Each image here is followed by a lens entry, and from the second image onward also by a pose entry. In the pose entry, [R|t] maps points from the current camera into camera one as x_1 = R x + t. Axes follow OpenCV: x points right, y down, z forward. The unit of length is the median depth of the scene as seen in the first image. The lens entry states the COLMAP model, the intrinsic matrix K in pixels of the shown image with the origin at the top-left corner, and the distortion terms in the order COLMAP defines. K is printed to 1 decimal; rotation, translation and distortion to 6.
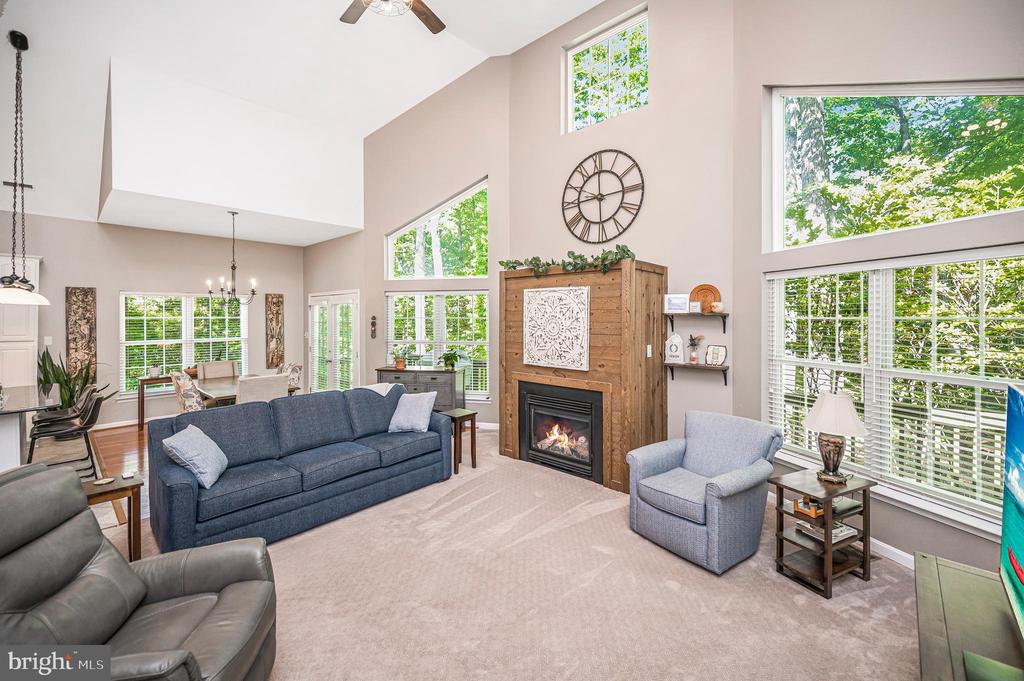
lens RADIAL K [[418.3, 0, 515.1], [0, 418.3, 314.8], [0, 0, 1]] dist [0.003834, -0.001077]
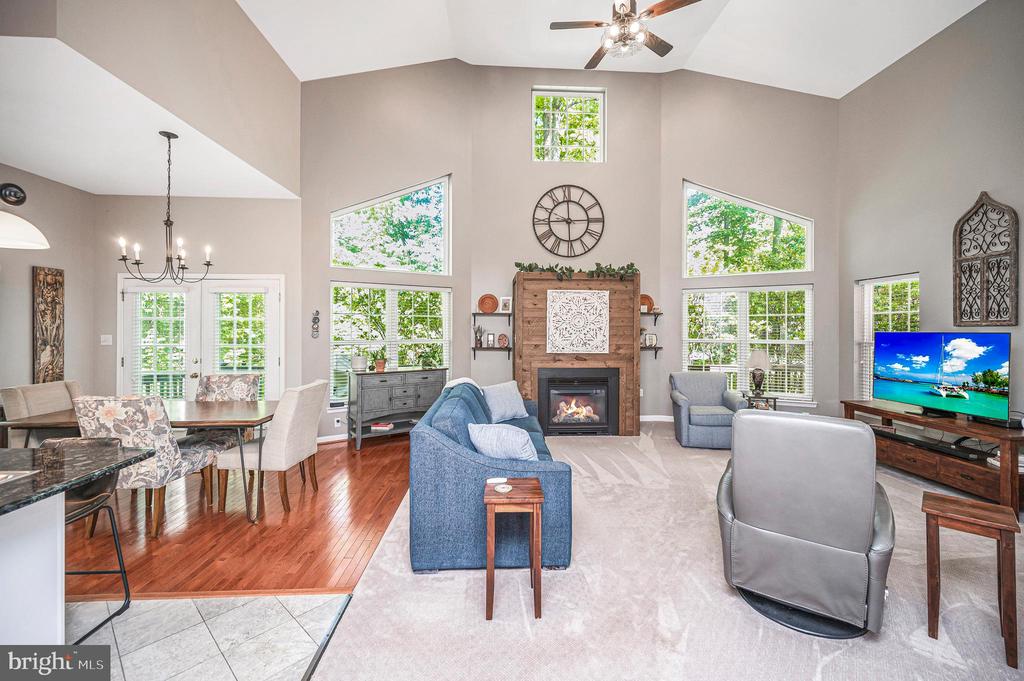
lens RADIAL K [[418.3, 0, 515.6], [0, 418.3, 324.4], [0, 0, 1]] dist [0.003834, -0.001077]
pose [[0.710894, 0.006387, 0.703270, -0.805873], [-0.006754, 0.999975, -0.002254, 0.037414], [-0.703266, -0.003147, 0.710919, 0.206707]]
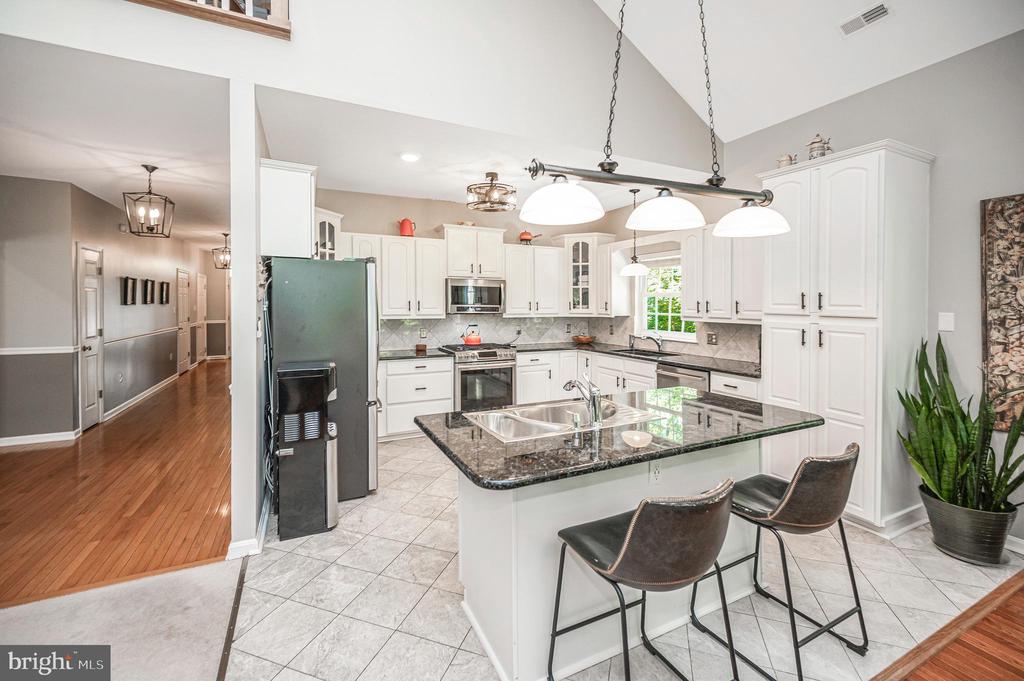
lens RADIAL K [[418.3, 0, 514.0], [0, 418.3, 305.7], [0, 0, 1]] dist [0.003834, -0.001077]
pose [[-0.375673, 0.005109, -0.926738, -0.550109], [0.007888, 0.999966, 0.002315, 0.043758], [0.926719, -0.006440, -0.375701, 0.816158]]
